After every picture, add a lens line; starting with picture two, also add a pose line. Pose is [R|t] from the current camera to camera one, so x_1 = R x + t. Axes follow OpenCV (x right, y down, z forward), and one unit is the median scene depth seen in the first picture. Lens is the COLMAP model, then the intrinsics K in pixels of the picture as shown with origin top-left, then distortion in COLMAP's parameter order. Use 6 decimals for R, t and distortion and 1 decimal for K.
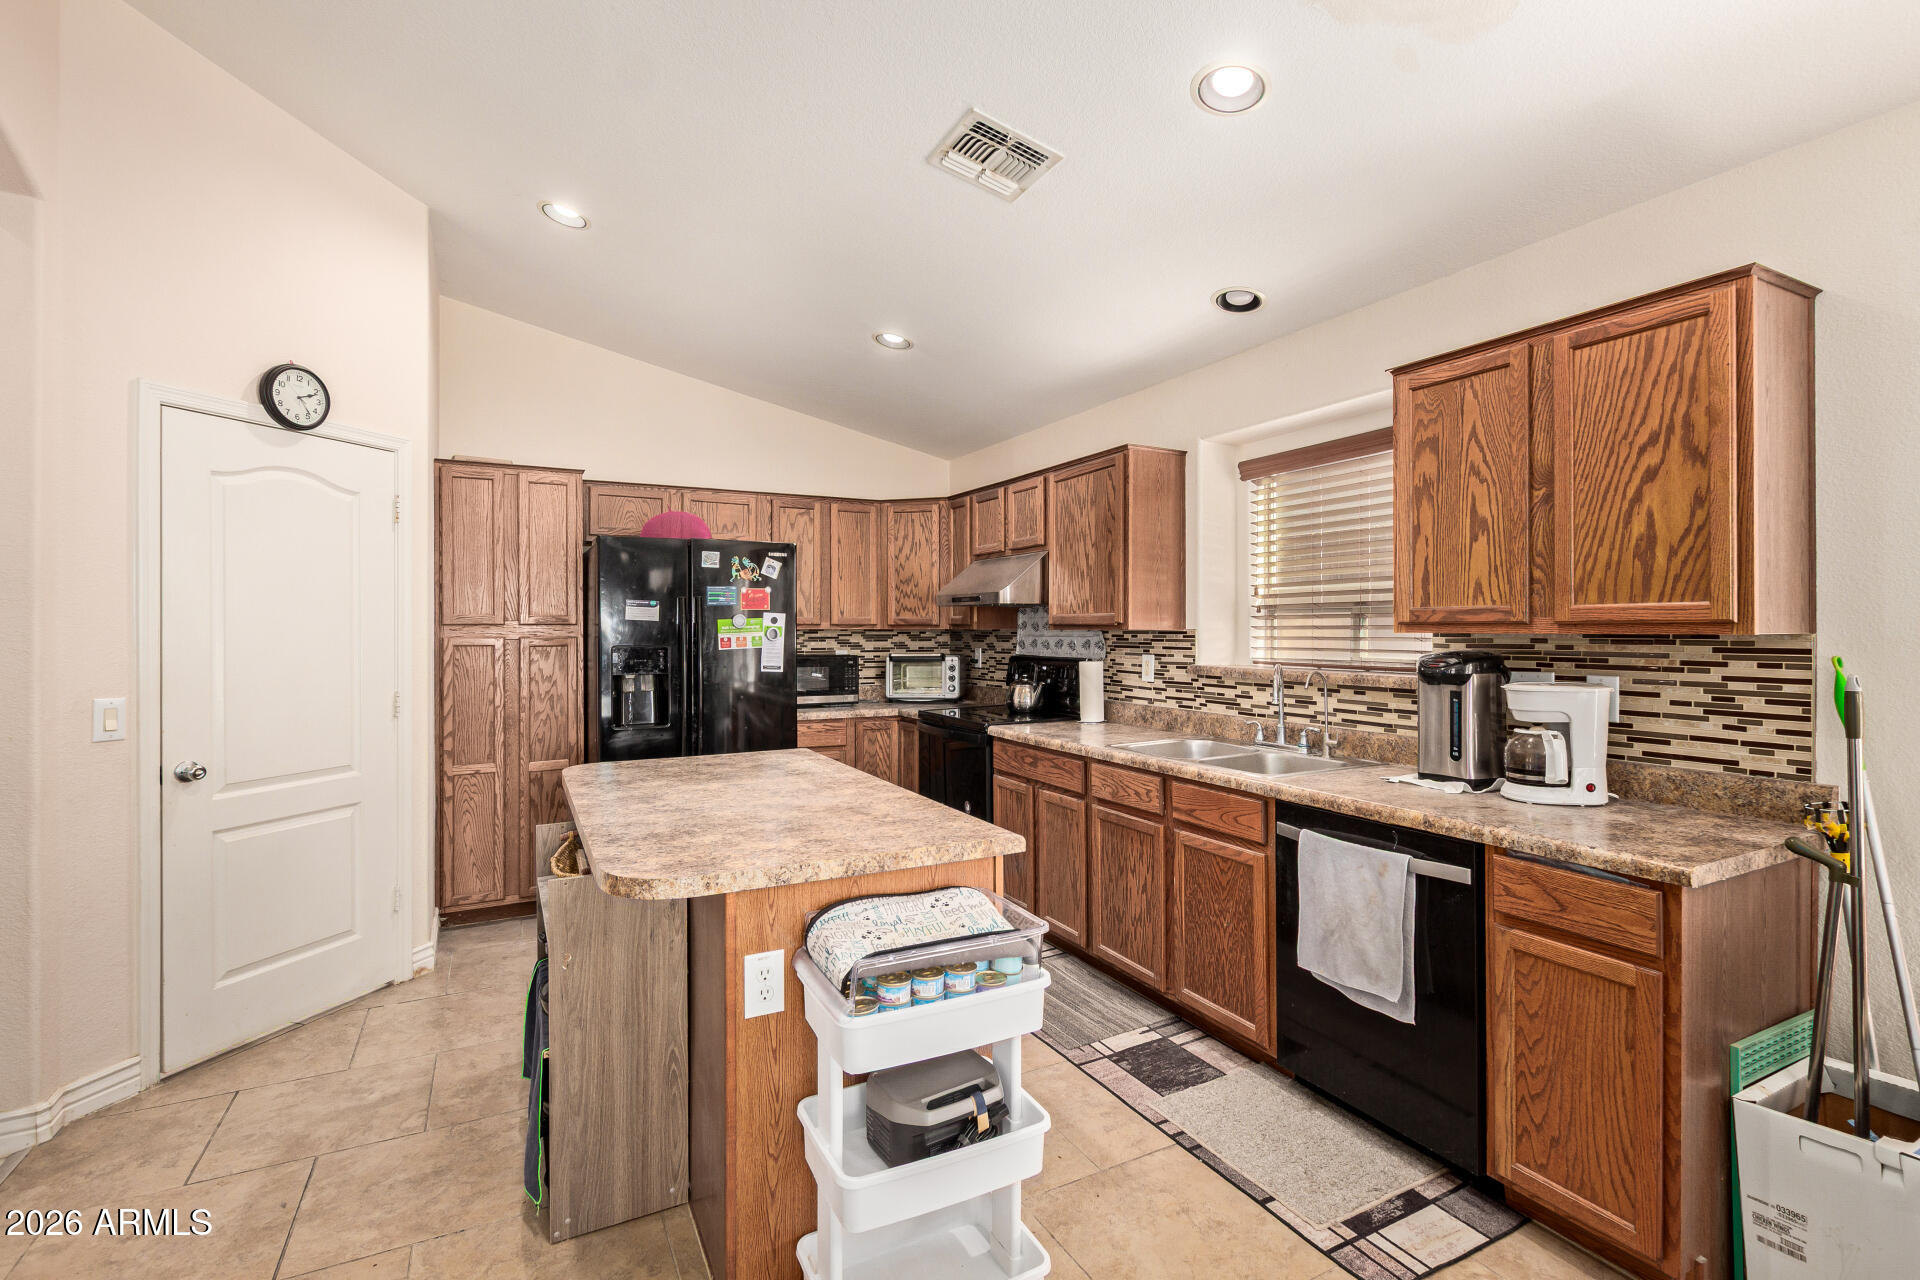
lens RADIAL K [[883.3, 0, 970.5], [0, 883.3, 628.3], [0, 0, 1]] dist [-0.001635, 0.000155]
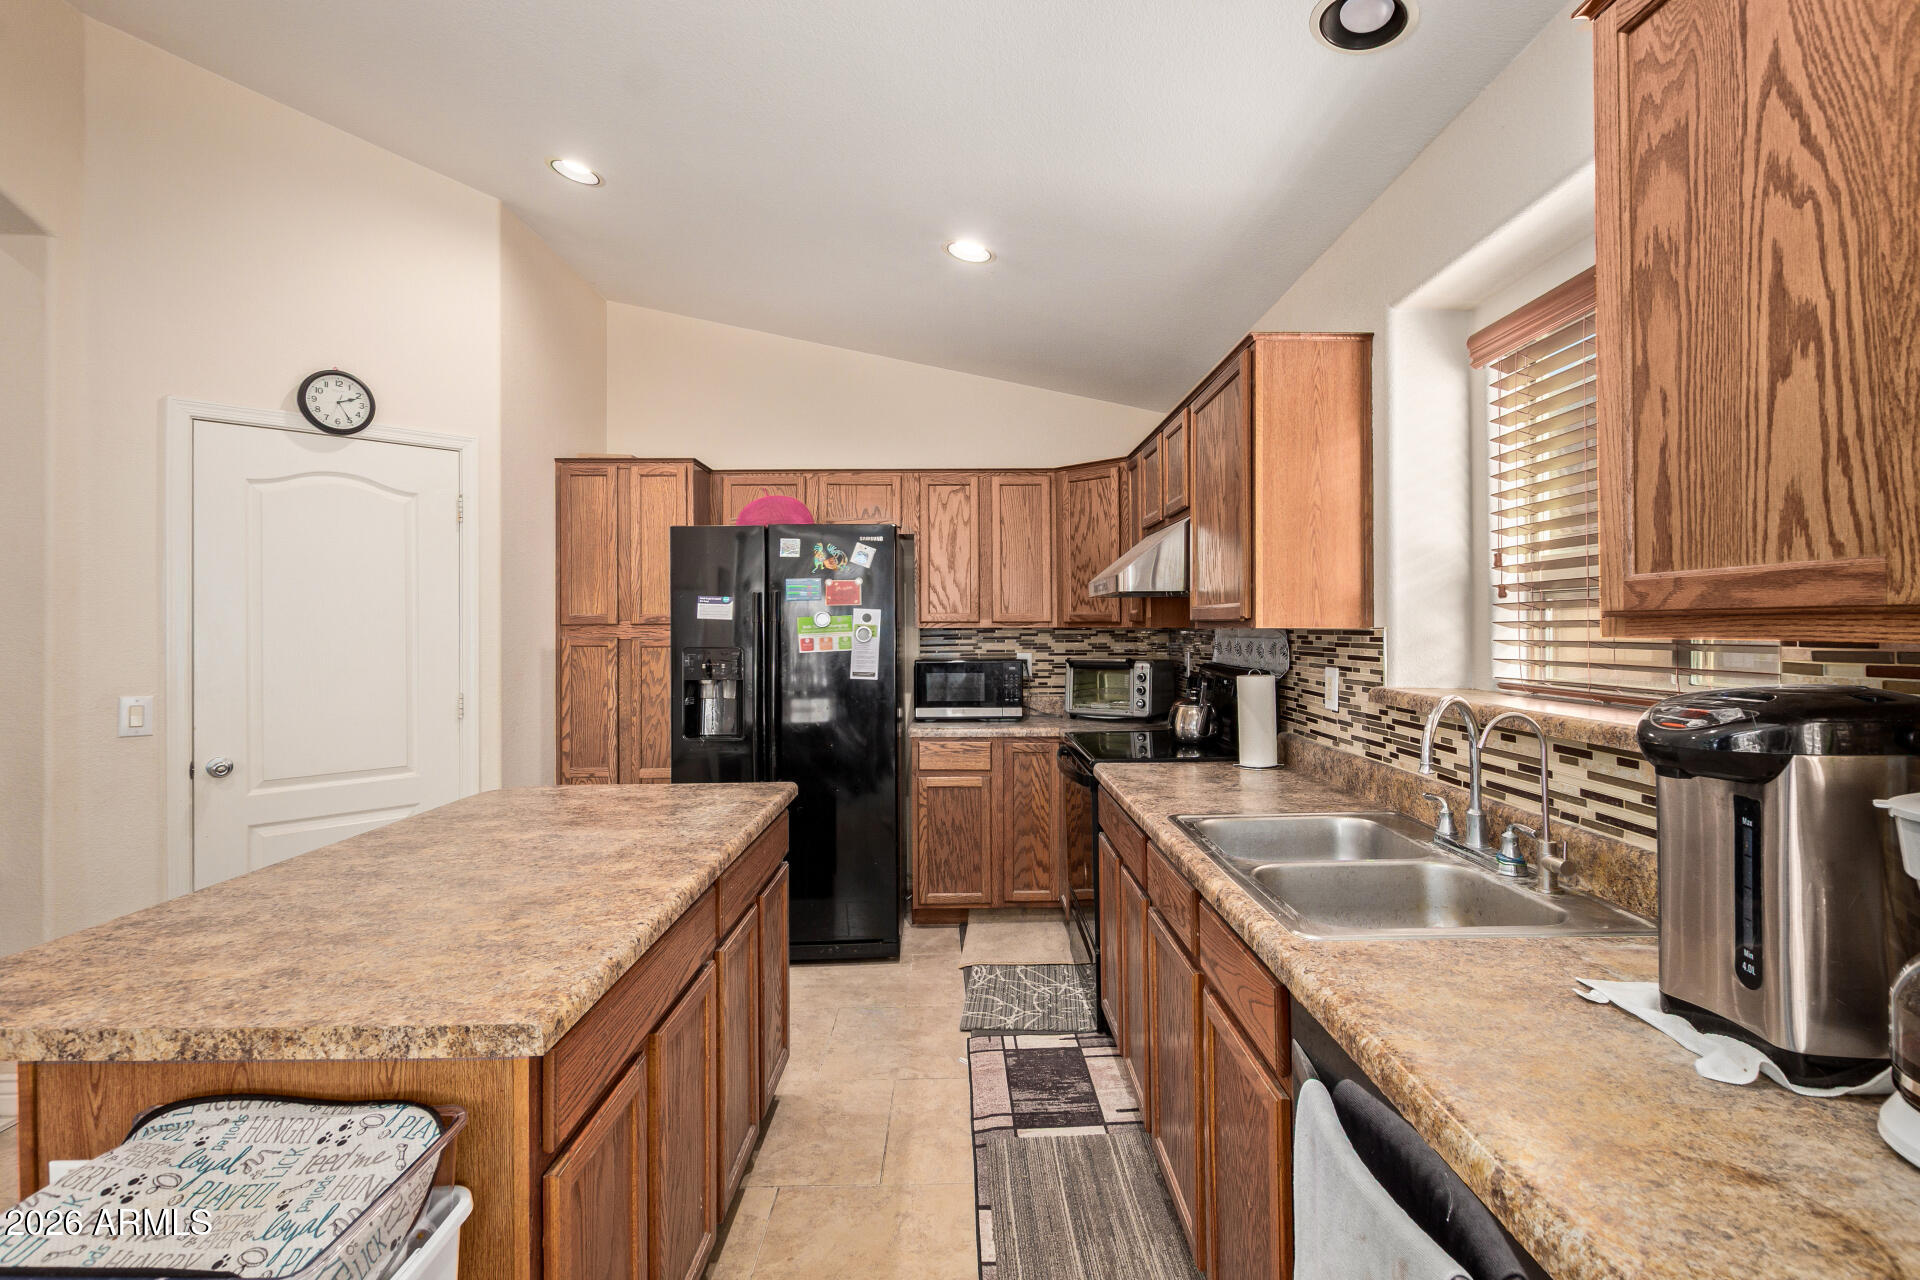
lens RADIAL K [[885.6, 0, 972.4], [0, 885.6, 621.4], [0, 0, 1]] dist [-0.001924, -0.001601]
pose [[0.890853, -0.006110, -0.454251, 0.280490], [0.004346, 0.999978, -0.004928, -0.001239], [0.454271, 0.002416, 0.890860, 0.342961]]
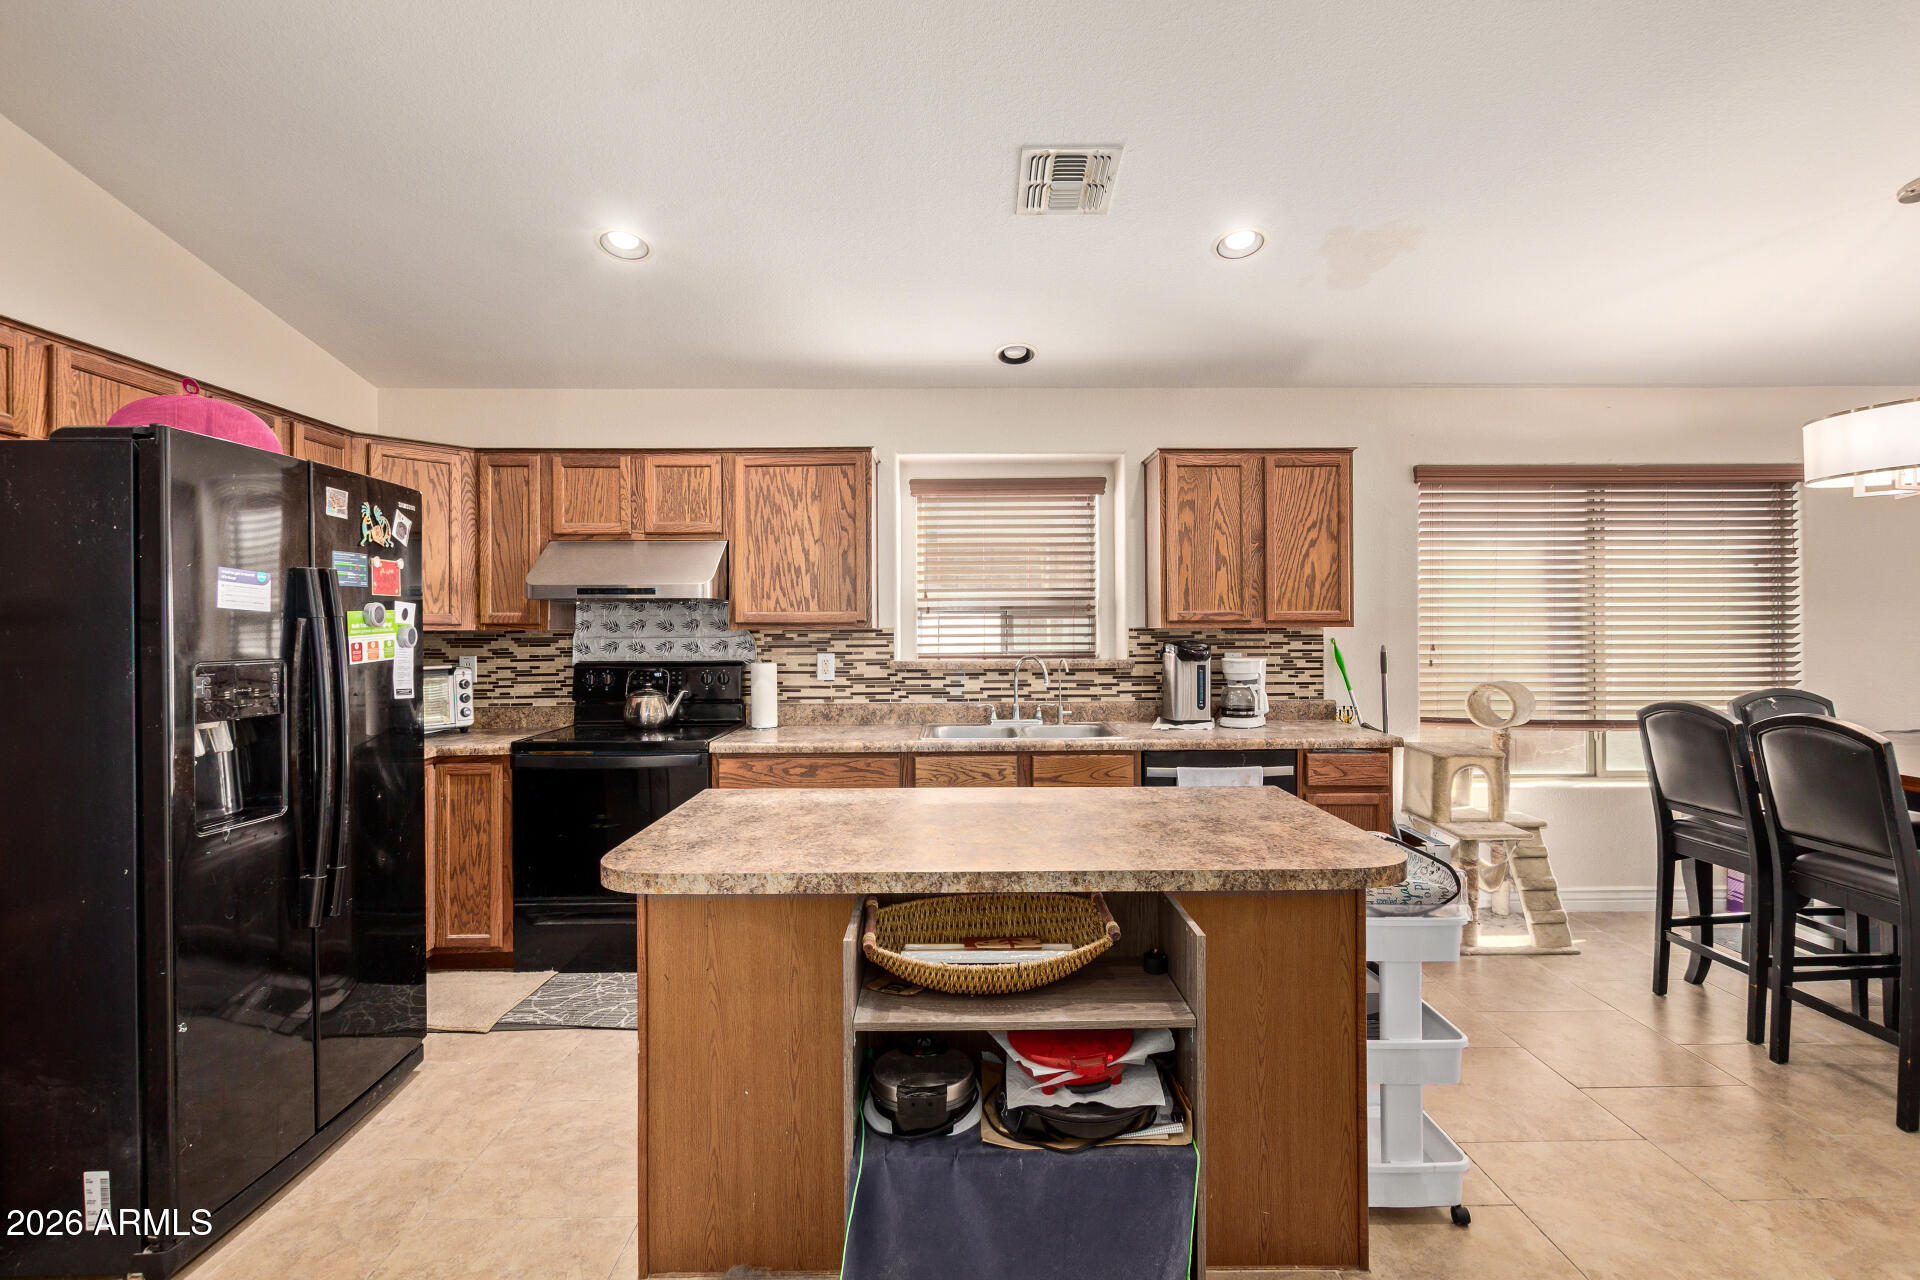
lens RADIAL K [[883.3, 0, 970.5], [0, 883.3, 628.3], [0, 0, 1]] dist [-0.001635, 0.000155]
pose [[0.450968, 0.000126, 0.892540, -0.672233], [0.005807, 0.999978, -0.003075, 0.005572], [-0.892521, 0.006570, 0.450958, 0.429923]]
